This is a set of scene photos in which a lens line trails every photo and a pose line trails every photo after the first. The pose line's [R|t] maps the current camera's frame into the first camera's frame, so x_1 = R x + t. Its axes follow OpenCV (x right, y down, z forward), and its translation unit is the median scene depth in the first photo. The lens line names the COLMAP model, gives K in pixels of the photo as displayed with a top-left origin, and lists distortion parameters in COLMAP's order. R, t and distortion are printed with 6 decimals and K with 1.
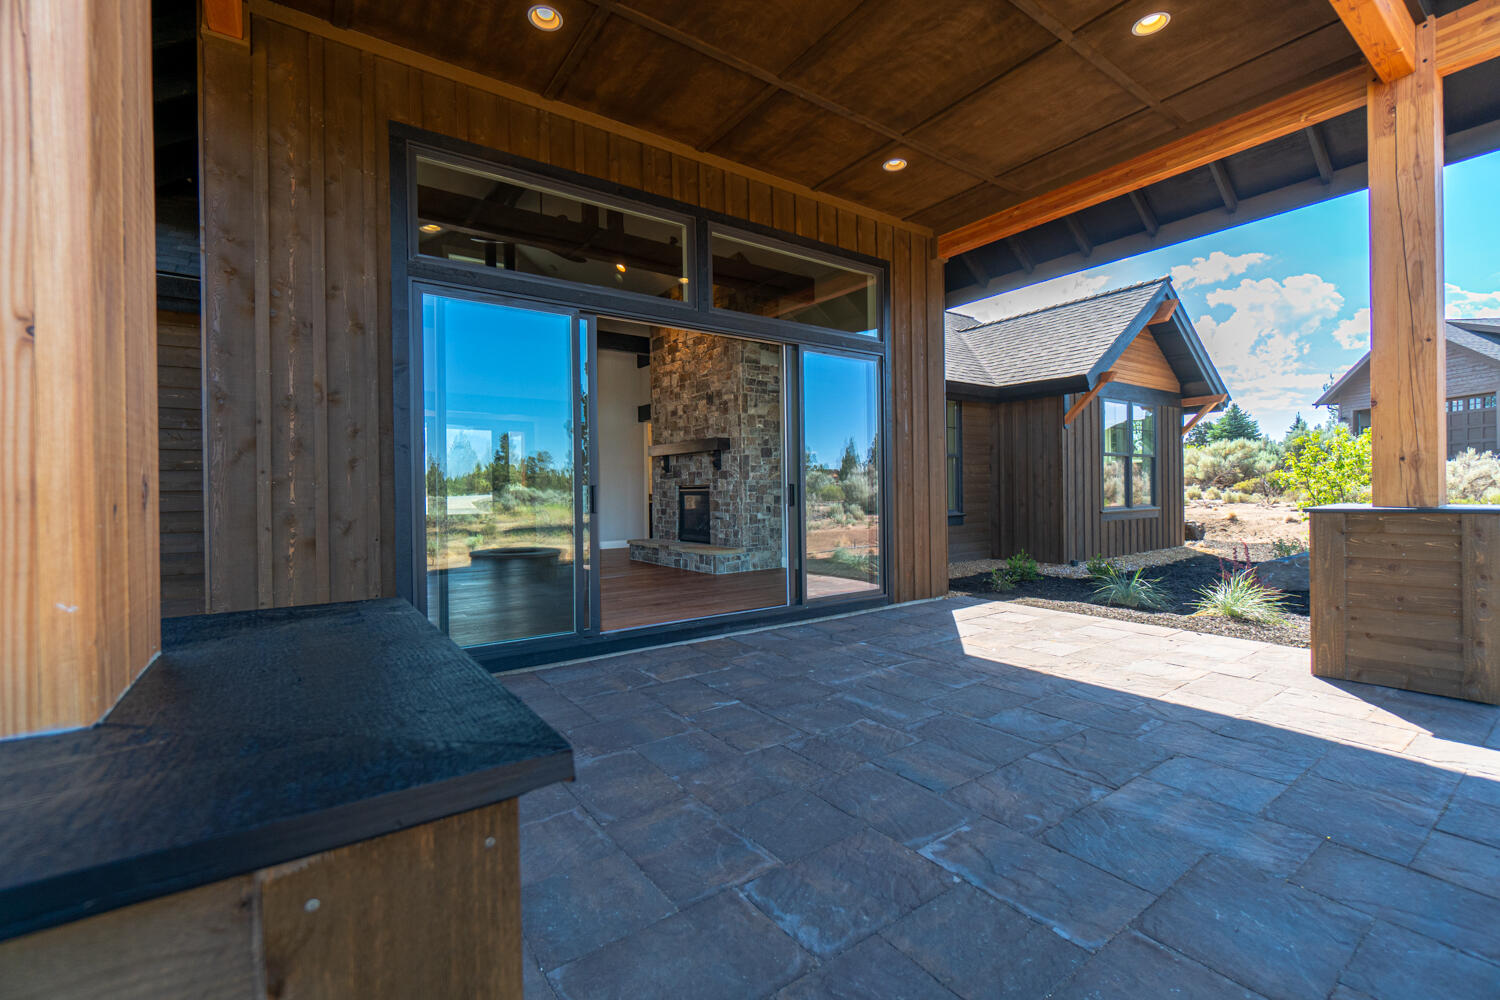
lens RADIAL K [[636.7, 0, 750.0], [0, 636.7, 500.0], [0, 0, 1]] dist [-0.000333, 0.000073]
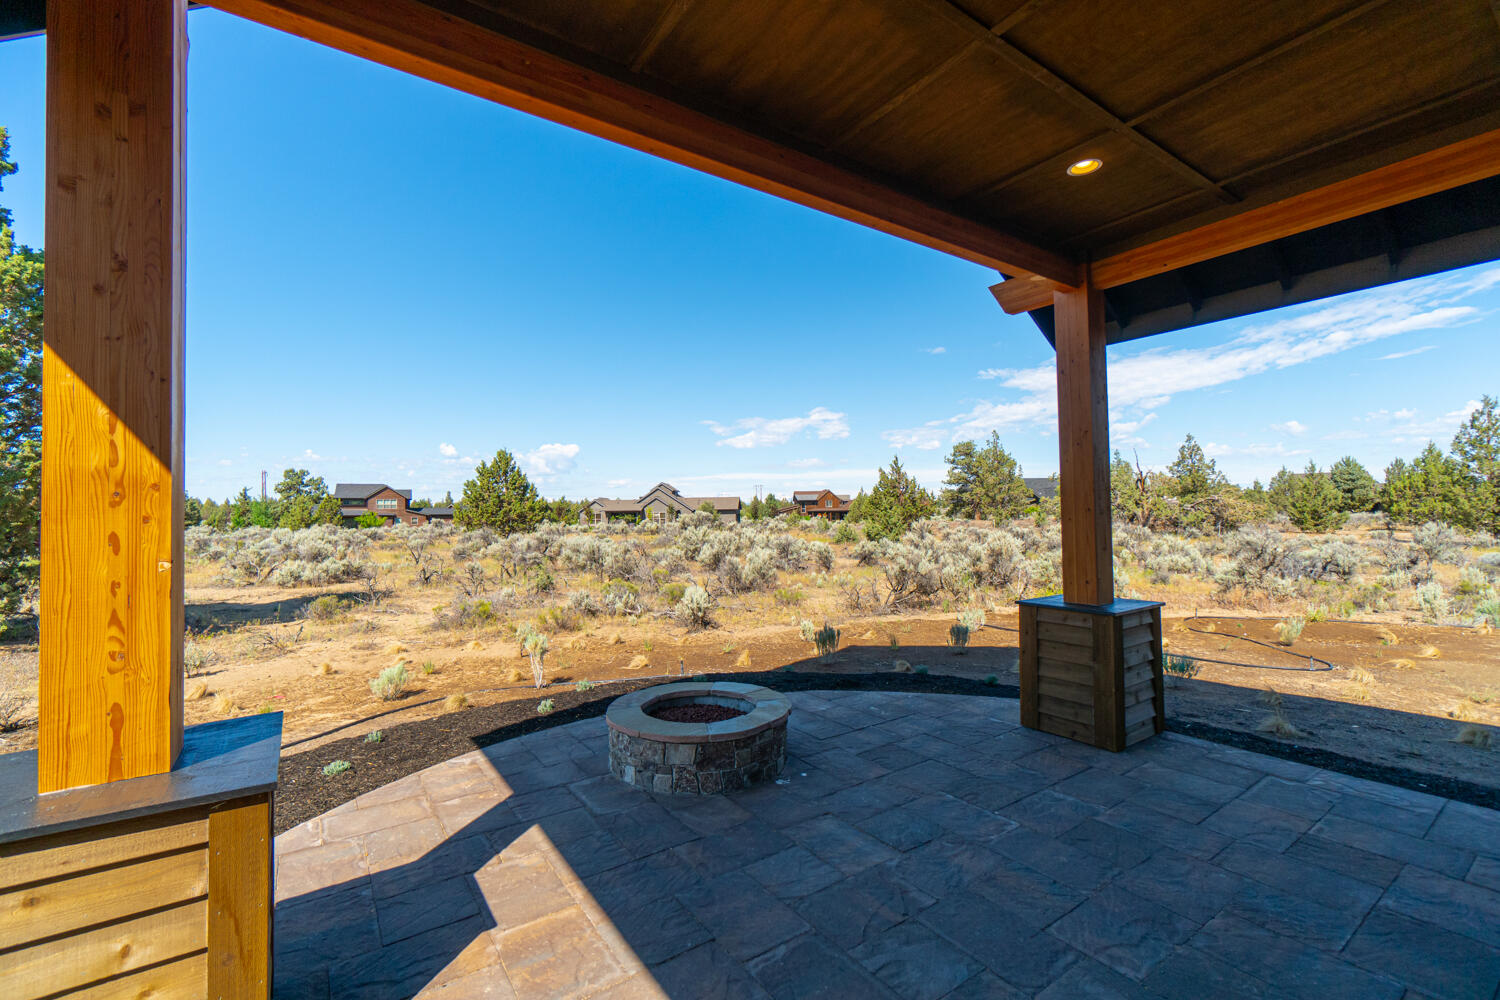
lens RADIAL K [[636.7, 0, 750.0], [0, 636.7, 500.0], [0, 0, 1]] dist [-0.000333, 0.000073]
pose [[-0.999451, 0.029372, 0.015306, 0.797194], [0.029153, 0.999471, -0.014395, -0.277051], [-0.015720, -0.013941, -0.999779, 2.322001]]
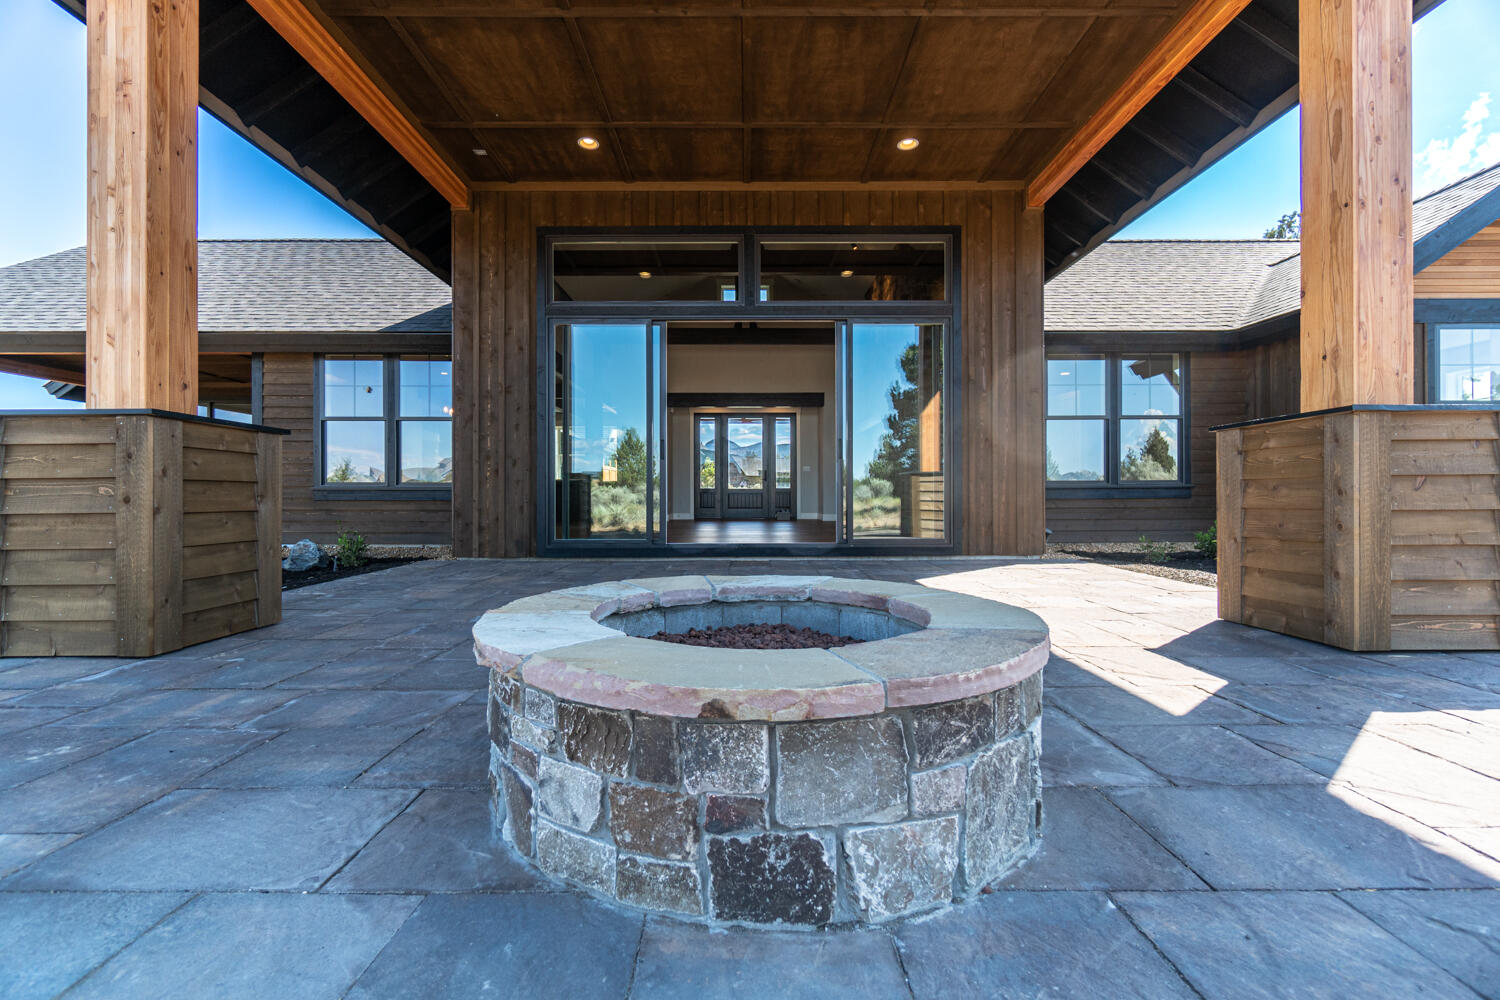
lens RADIAL K [[636.7, 0, 750.0], [0, 636.7, 500.0], [0, 0, 1]] dist [-0.000333, 0.000073]
pose [[0.821845, 0.015478, -0.569501, 0.910339], [-0.016512, 0.999858, 0.003347, 0.128616], [0.569472, 0.006653, 0.821984, -0.083253]]
